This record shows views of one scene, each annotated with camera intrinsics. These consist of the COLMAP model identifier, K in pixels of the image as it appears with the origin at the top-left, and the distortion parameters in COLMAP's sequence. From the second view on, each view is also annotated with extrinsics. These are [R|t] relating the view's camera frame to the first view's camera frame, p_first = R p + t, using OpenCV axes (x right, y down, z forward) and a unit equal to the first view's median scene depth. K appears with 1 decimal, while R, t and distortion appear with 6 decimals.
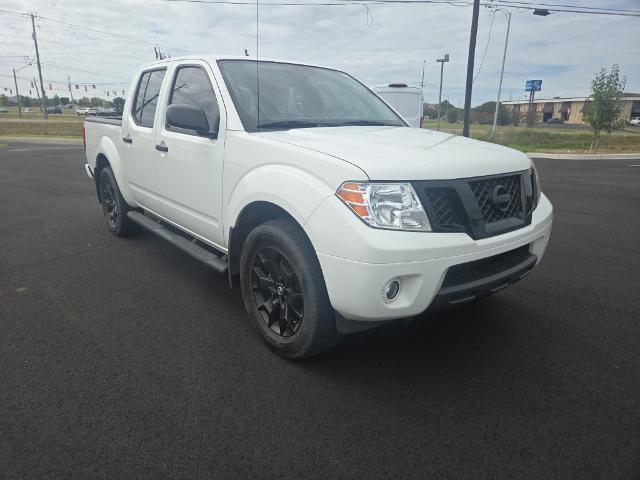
lens RADIAL K [[430.6, 0, 315.6], [0, 430.6, 248.4], [0, 0, 1]] dist [0.063741, -0.055799]
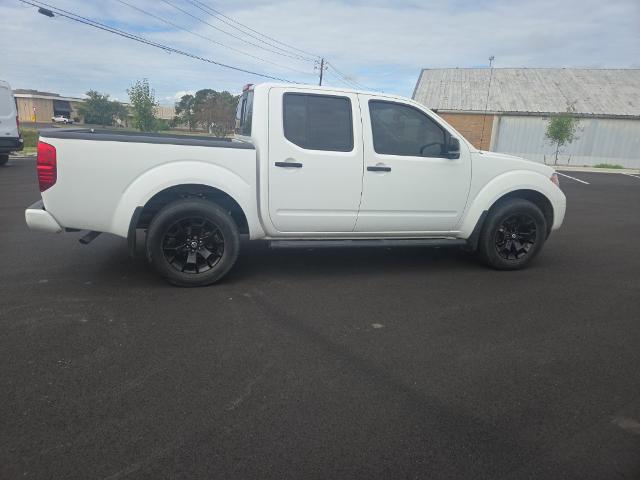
lens RADIAL K [[424.9, 0, 318.9], [0, 424.9, 238.9], [0, 0, 1]] dist [0.064580, -0.053703]
pose [[0.390474, -0.218812, 0.894232, -1.834231], [0.226594, 0.964304, 0.137013, -0.297981], [-0.892292, 0.149128, 0.426117, 0.837928]]
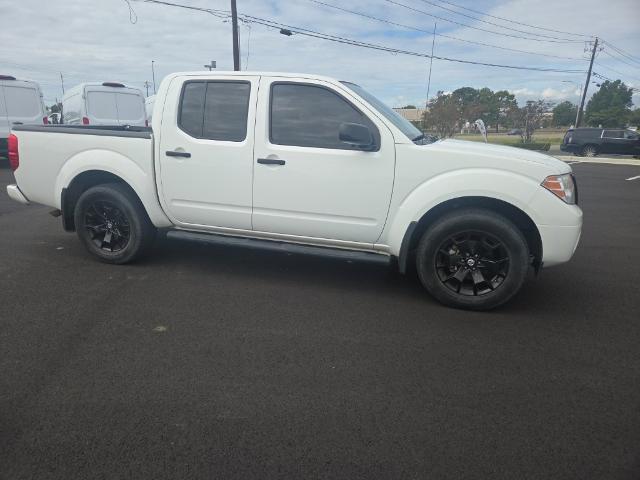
lens RADIAL K [[429.4, 0, 316.5], [0, 429.4, 245.7], [0, 0, 1]] dist [0.067915, -0.056501]
pose [[0.825158, -0.148967, 0.544906, -1.045664], [0.153175, 0.987468, 0.038001, -0.067519], [-0.543739, 0.052109, 0.837635, 0.117591]]
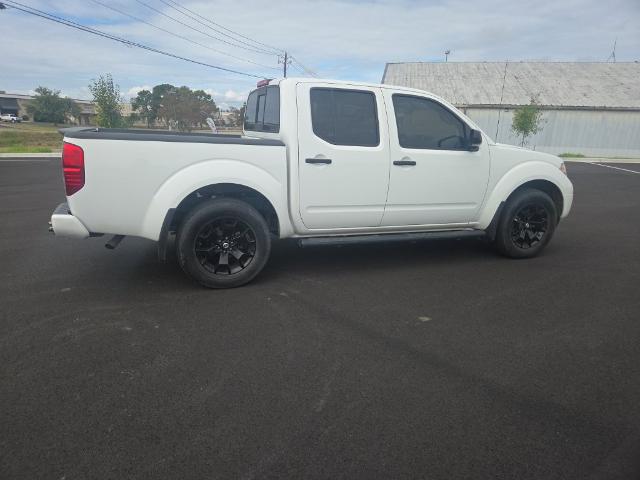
lens RADIAL K [[424.8, 0, 318.7], [0, 424.8, 239.7], [0, 0, 1]] dist [0.067366, -0.055028]
pose [[0.311044, -0.243265, 0.918735, -1.896970], [0.249361, 0.953709, 0.168103, -0.349739], [-0.917099, 0.176810, 0.357306, 1.028650]]
